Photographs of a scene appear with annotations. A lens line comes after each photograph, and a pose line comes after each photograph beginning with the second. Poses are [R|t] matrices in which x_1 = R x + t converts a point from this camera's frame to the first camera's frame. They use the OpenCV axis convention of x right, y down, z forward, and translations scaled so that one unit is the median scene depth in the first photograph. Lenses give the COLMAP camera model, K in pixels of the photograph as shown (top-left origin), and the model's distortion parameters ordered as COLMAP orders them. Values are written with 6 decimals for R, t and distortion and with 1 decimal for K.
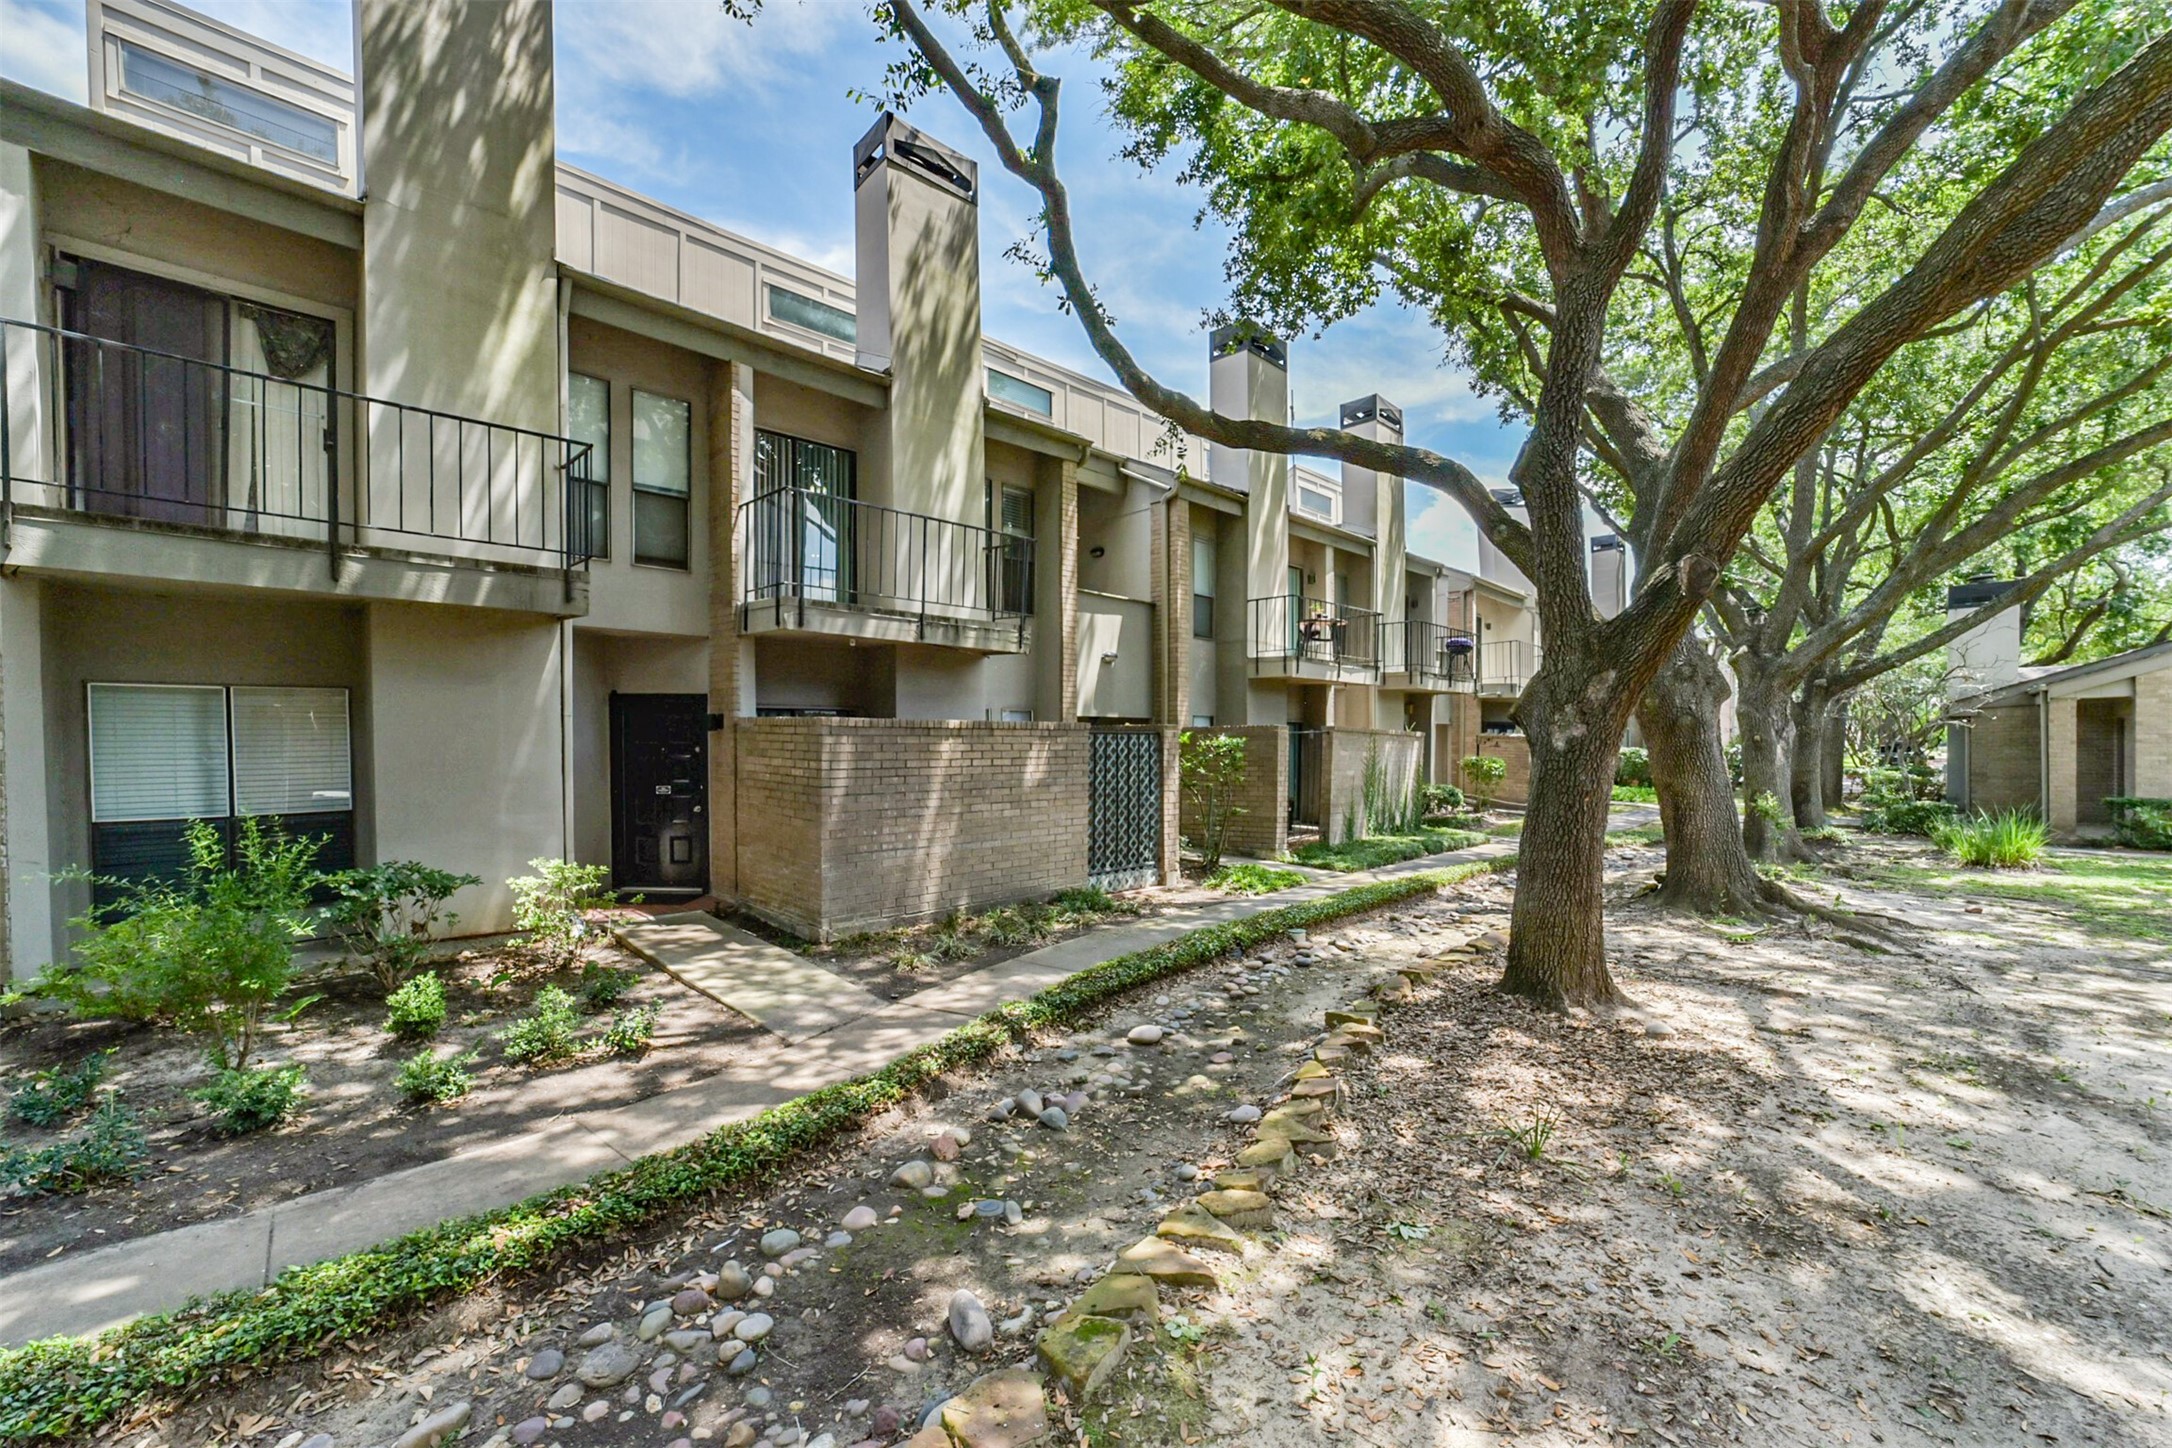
lens RADIAL K [[945.5, 0, 1087.7], [0, 945.5, 742.1], [0, 0, 1]] dist [-0.000196, 0.000013]
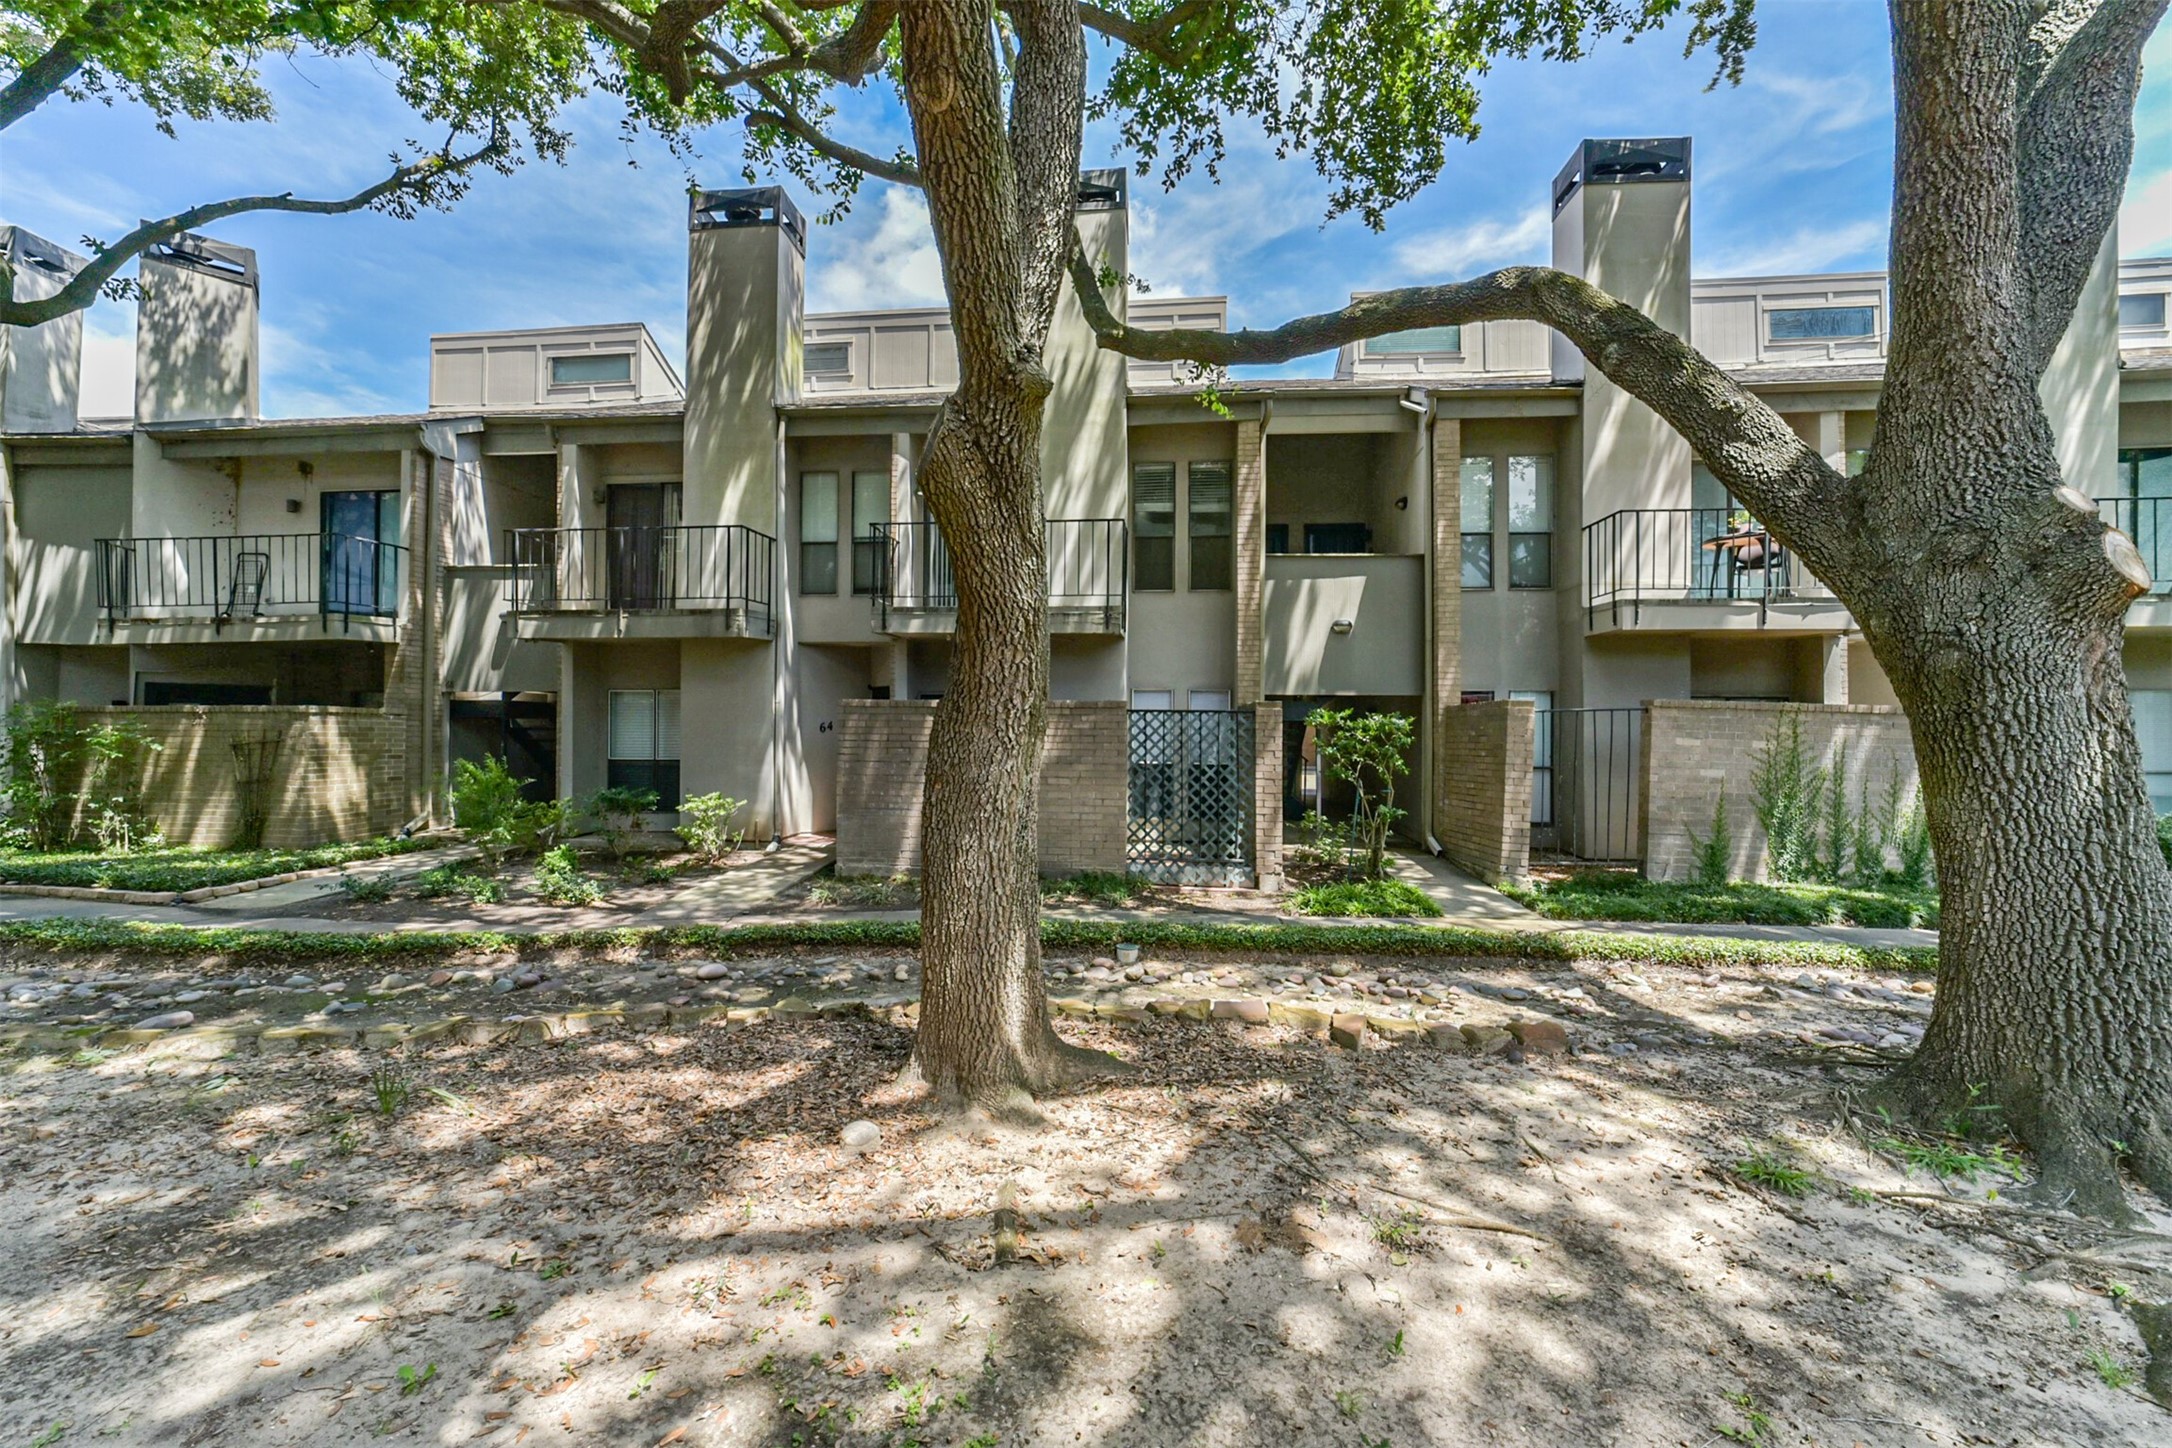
lens RADIAL K [[858.6, 0, 1094.1], [0, 858.6, 741.2], [0, 0, 1]] dist [-0.022910, 0.008774]
pose [[0.593788, 0.009895, -0.804561, 0.640222], [-0.013957, 0.999901, 0.001996, 0.018800], [0.804501, 0.010044, 0.593867, 0.434810]]
